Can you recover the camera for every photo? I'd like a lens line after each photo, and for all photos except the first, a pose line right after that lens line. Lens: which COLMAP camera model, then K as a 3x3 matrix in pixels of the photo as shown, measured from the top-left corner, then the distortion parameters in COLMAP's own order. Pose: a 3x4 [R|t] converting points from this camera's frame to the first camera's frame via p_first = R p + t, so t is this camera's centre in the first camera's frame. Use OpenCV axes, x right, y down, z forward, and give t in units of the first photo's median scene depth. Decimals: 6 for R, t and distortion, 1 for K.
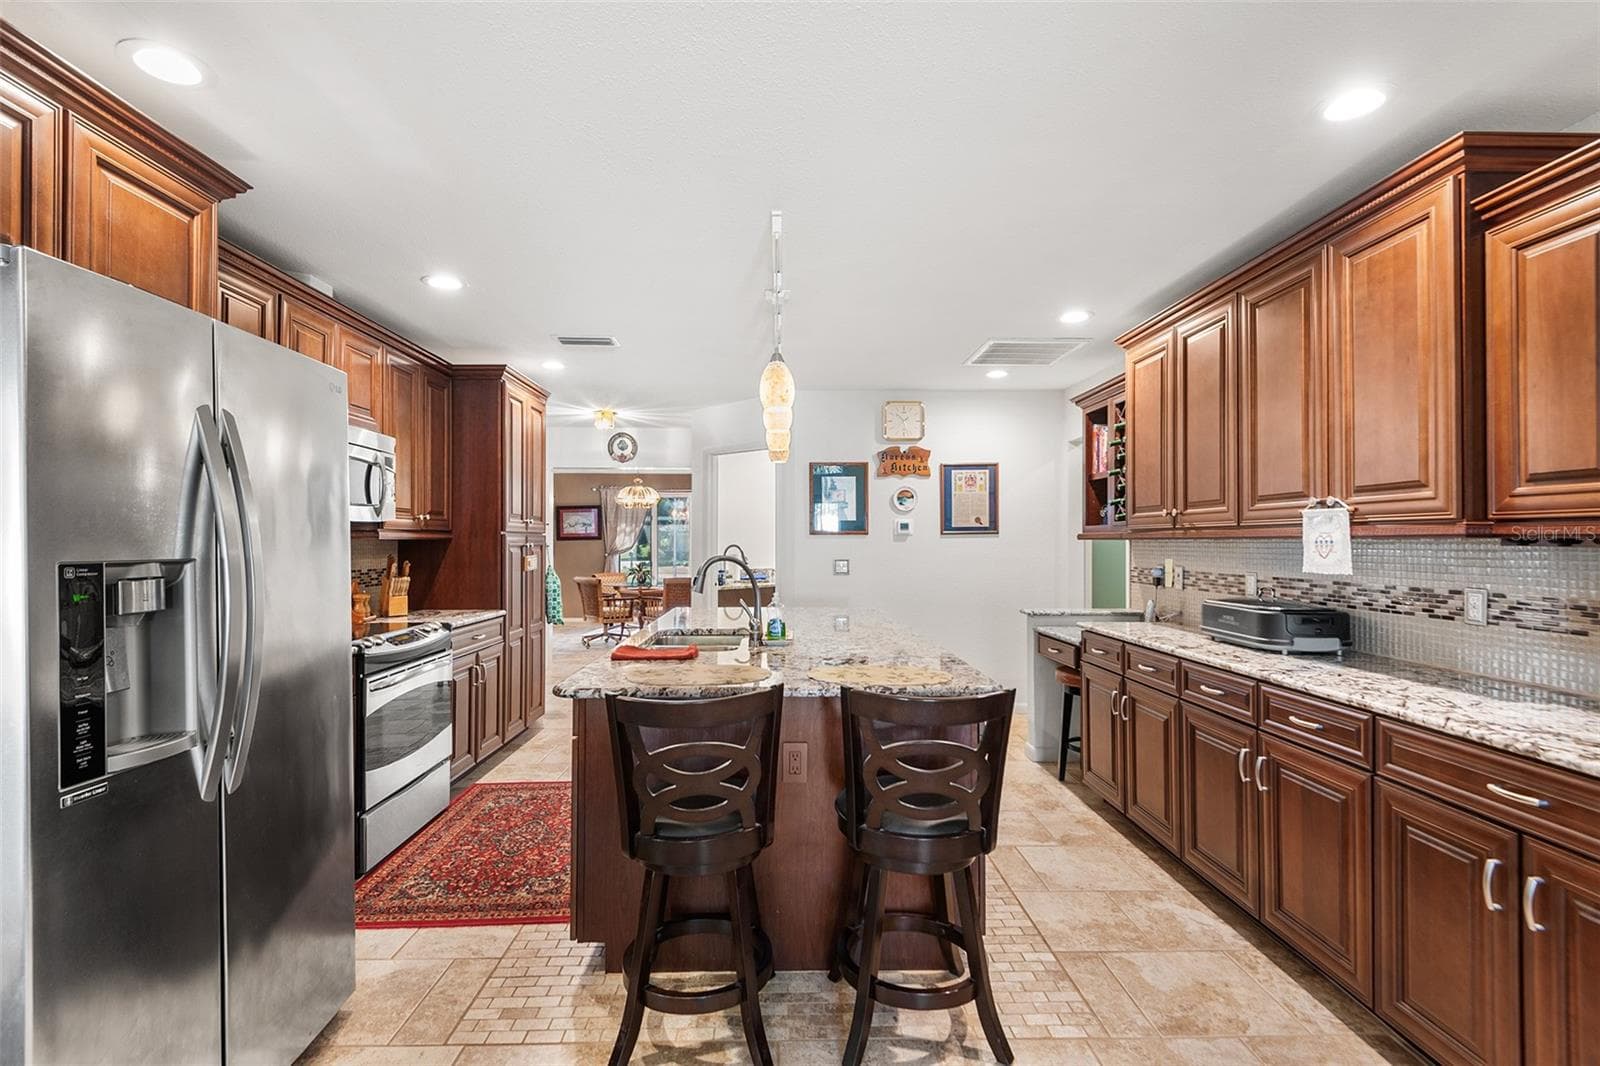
lens RADIAL K [[738.7, 0, 794.3], [0, 738.7, 535.2], [0, 0, 1]] dist [0.055177, -0.033416]
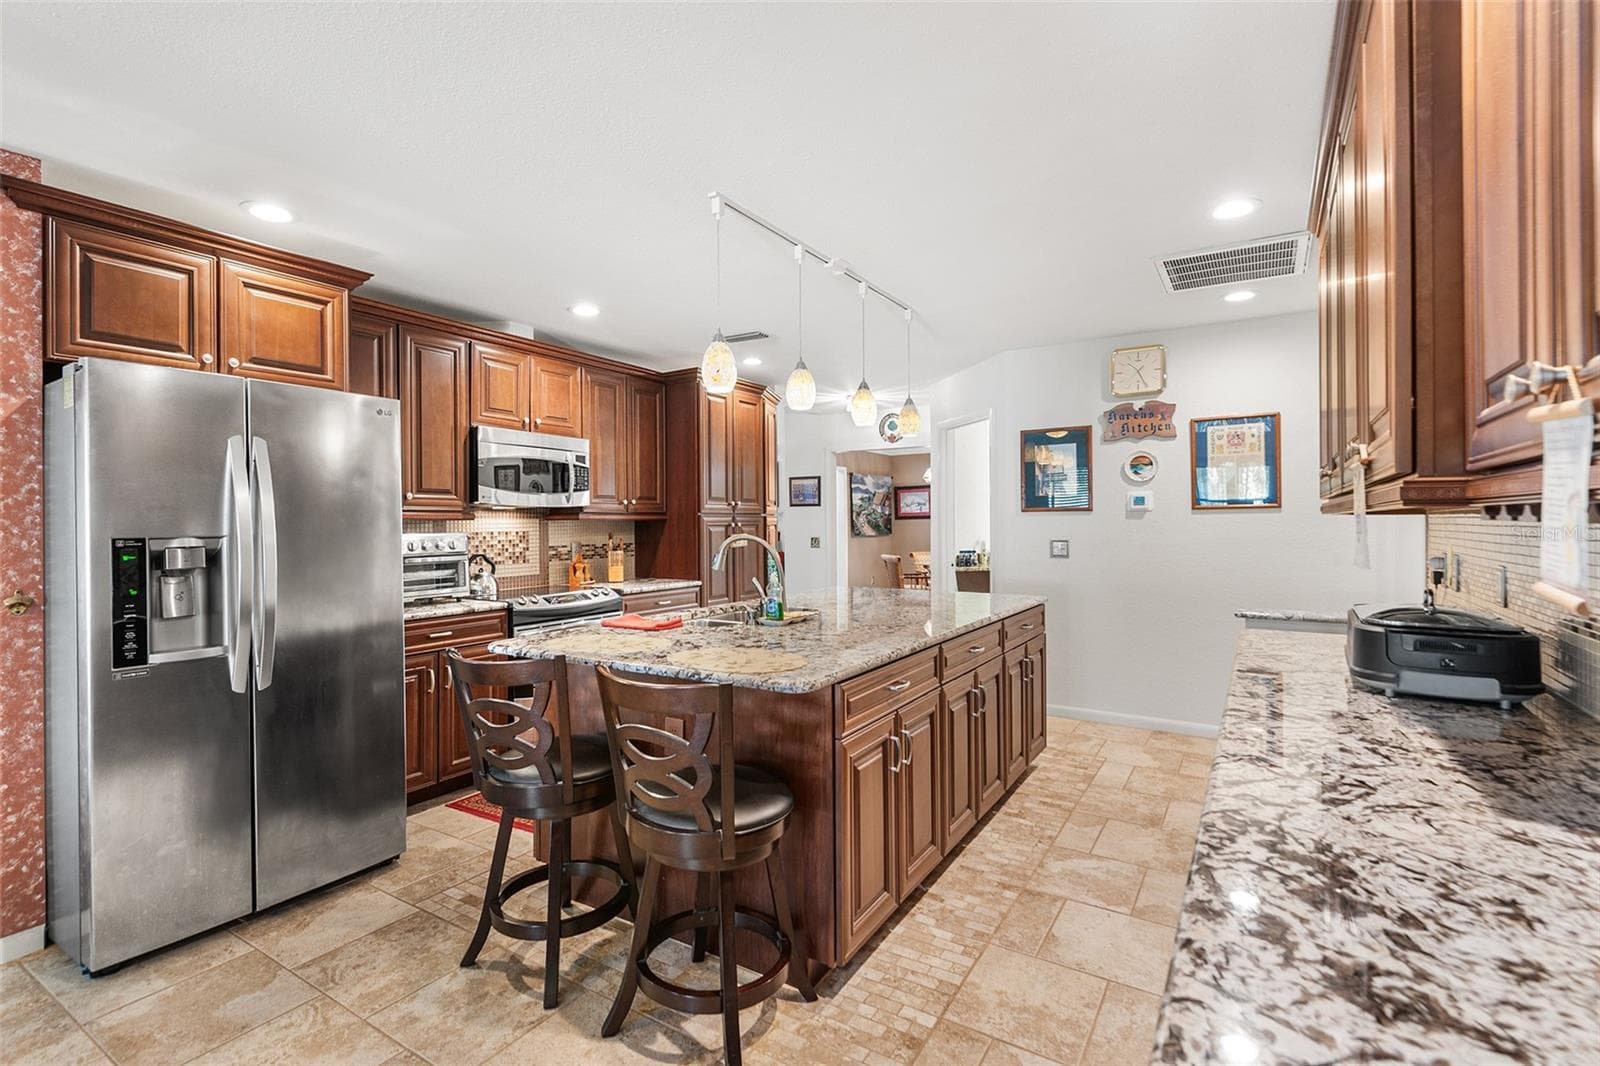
lens RADIAL K [[738.7, 0, 794.3], [0, 738.7, 535.2], [0, 0, 1]] dist [0.055177, -0.033416]
pose [[0.831855, 0.005151, -0.554970, 0.447573], [0.011130, 0.999601, 0.025960, 0.001447], [0.554882, -0.027772, 0.831465, 0.153630]]
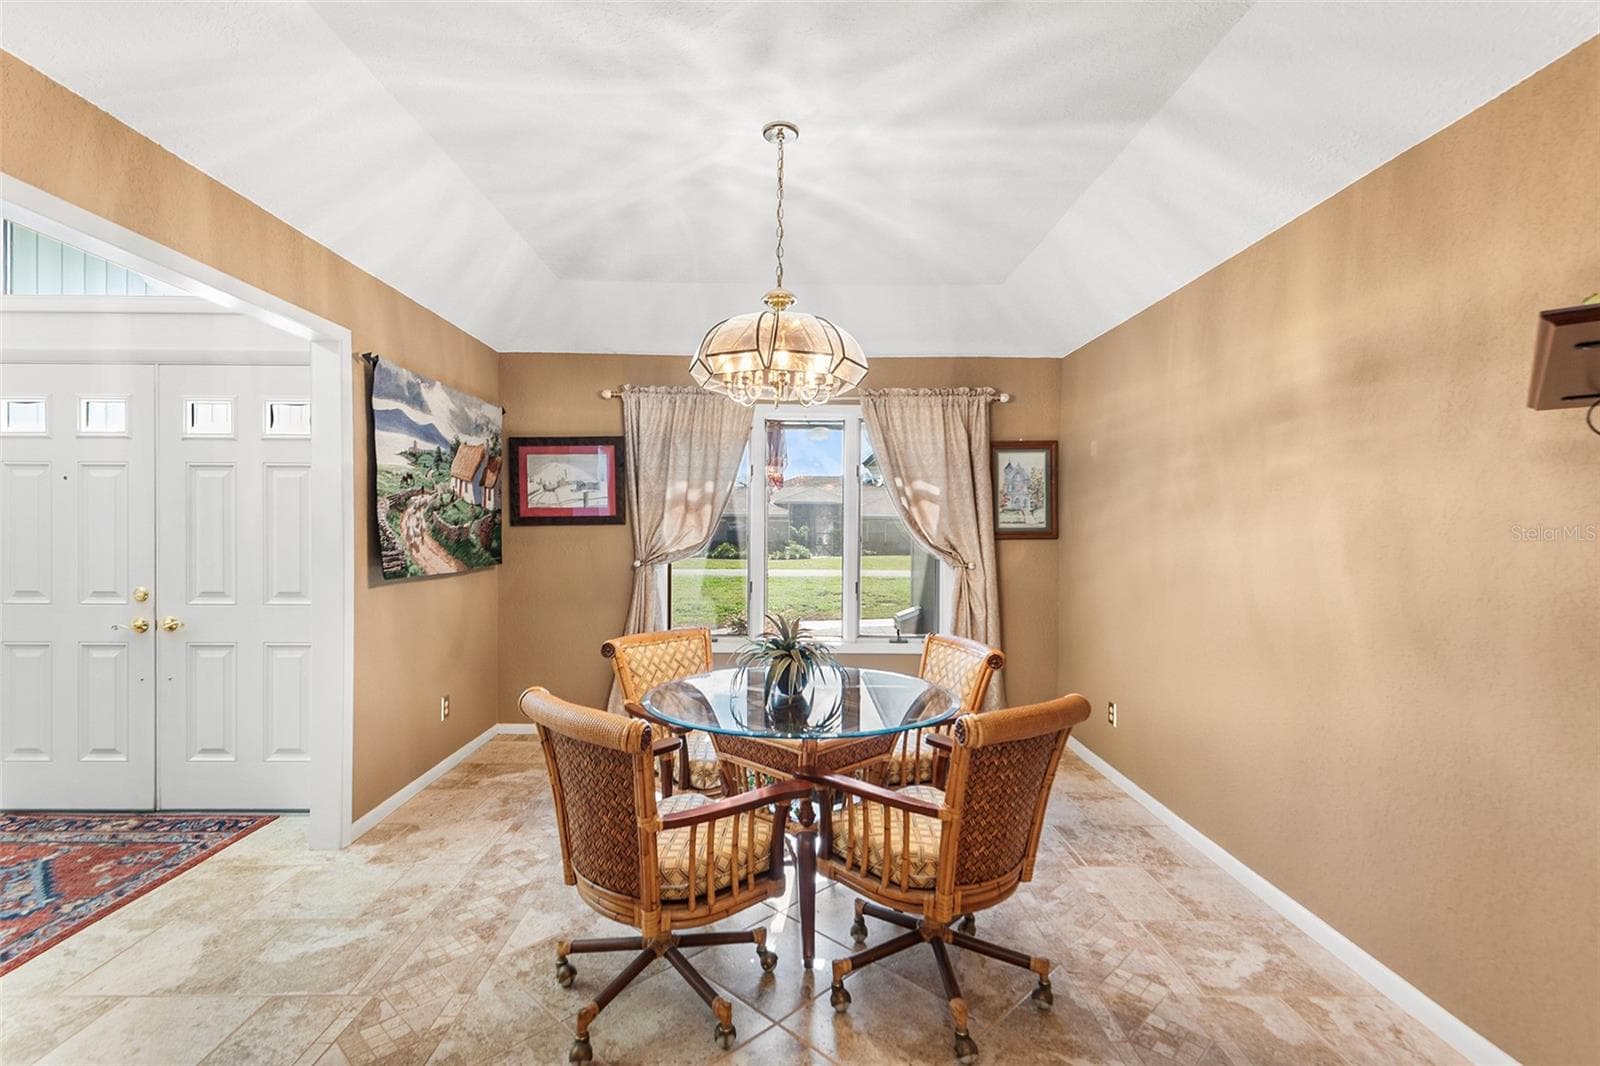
lens RADIAL K [[738.7, 0, 794.3], [0, 738.7, 535.2], [0, 0, 1]] dist [0.055177, -0.033416]
pose [[0.999857, 0.012456, -0.011448, -0.516976], [-0.012255, 0.999774, 0.017391, 0.011610], [0.011662, -0.017248, 0.999783, 1.904145]]
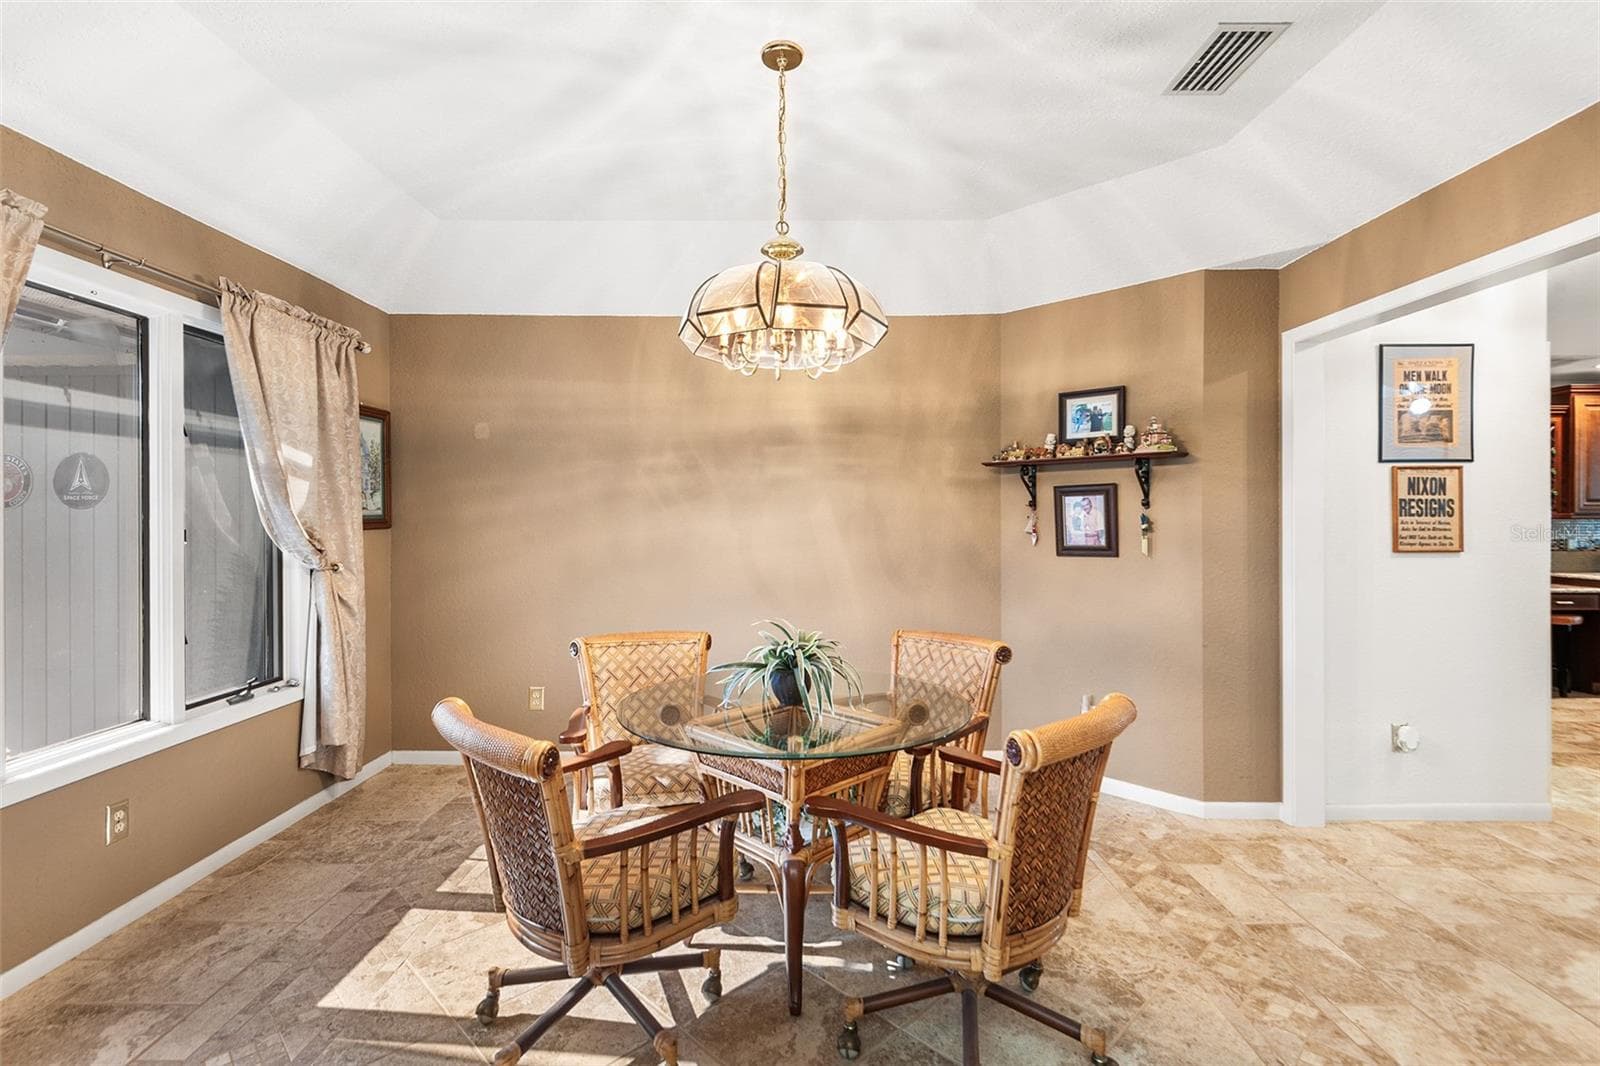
lens RADIAL K [[739.8, 0, 791.6], [0, 739.8, 520.6], [0, 0, 1]] dist [0.035682, -0.024255]
pose [[0.027613, -0.000694, 0.999618, -1.017155], [-0.006478, 0.999979, 0.000873, 0.017373], [-0.999598, -0.006499, 0.027608, 2.450282]]
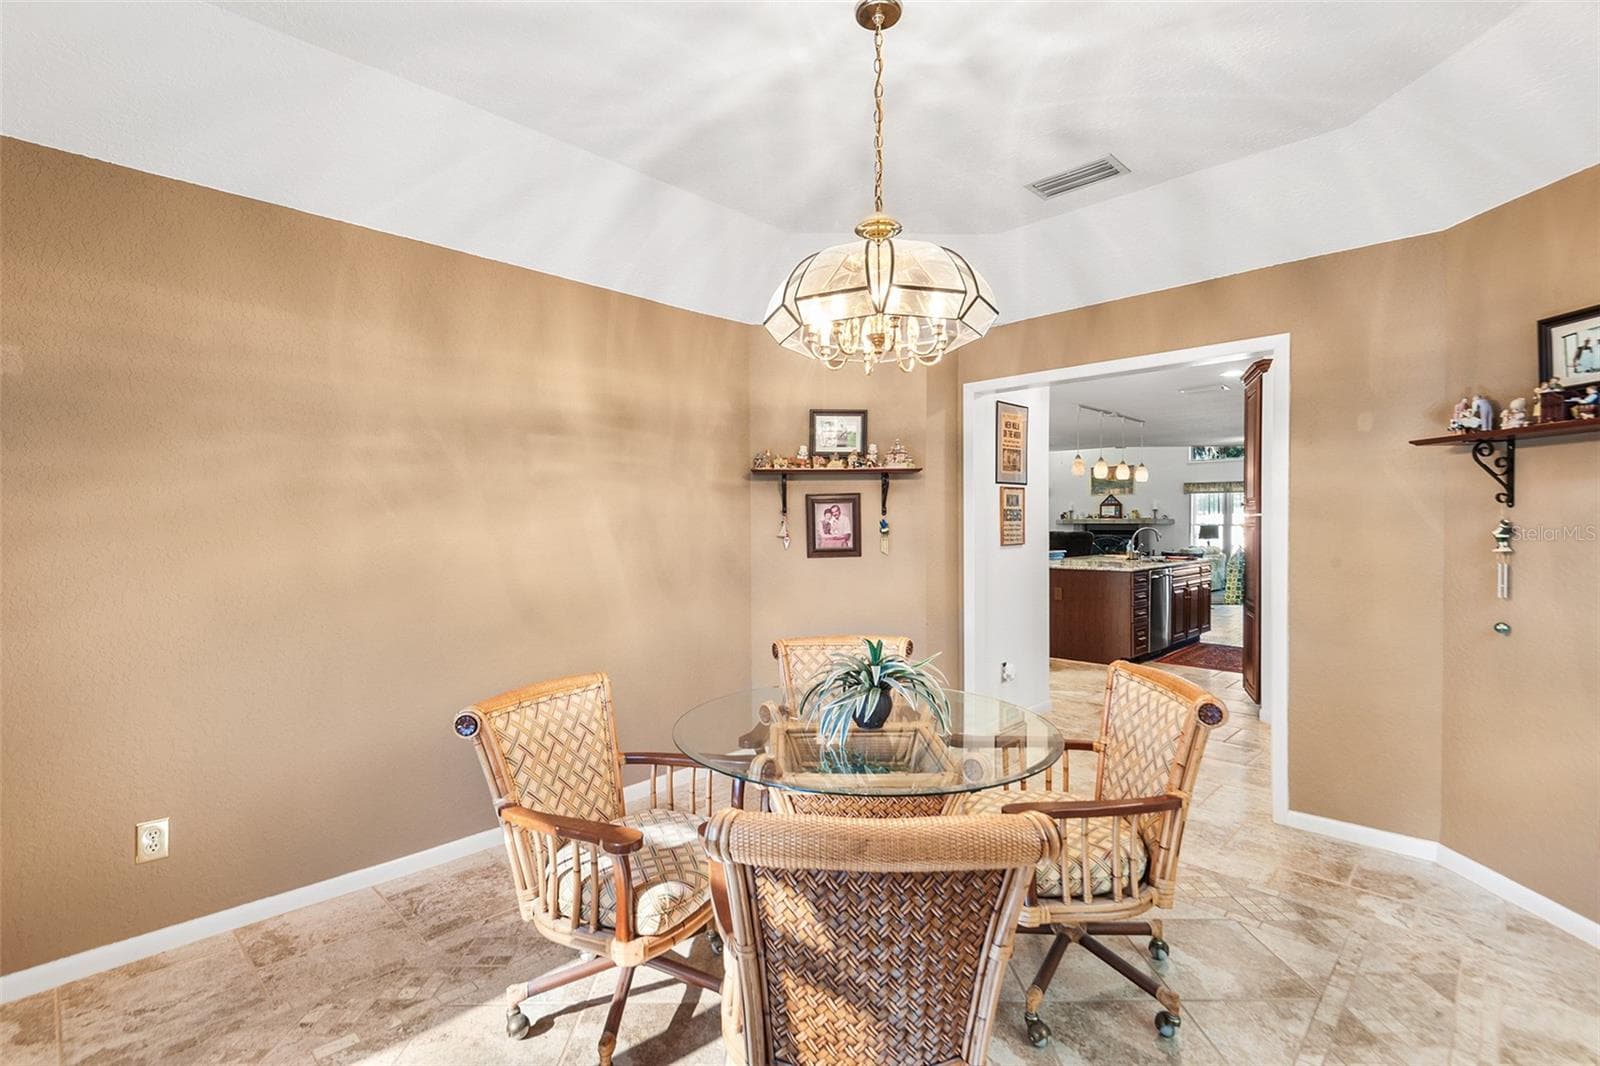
lens RADIAL K [[738.7, 0, 794.3], [0, 738.7, 535.2], [0, 0, 1]] dist [0.055177, -0.033416]
pose [[-0.698569, -0.009300, 0.715482, -0.817964], [0.000127, 0.999914, 0.013121, 0.016144], [-0.715543, 0.009257, -0.698508, 2.813641]]
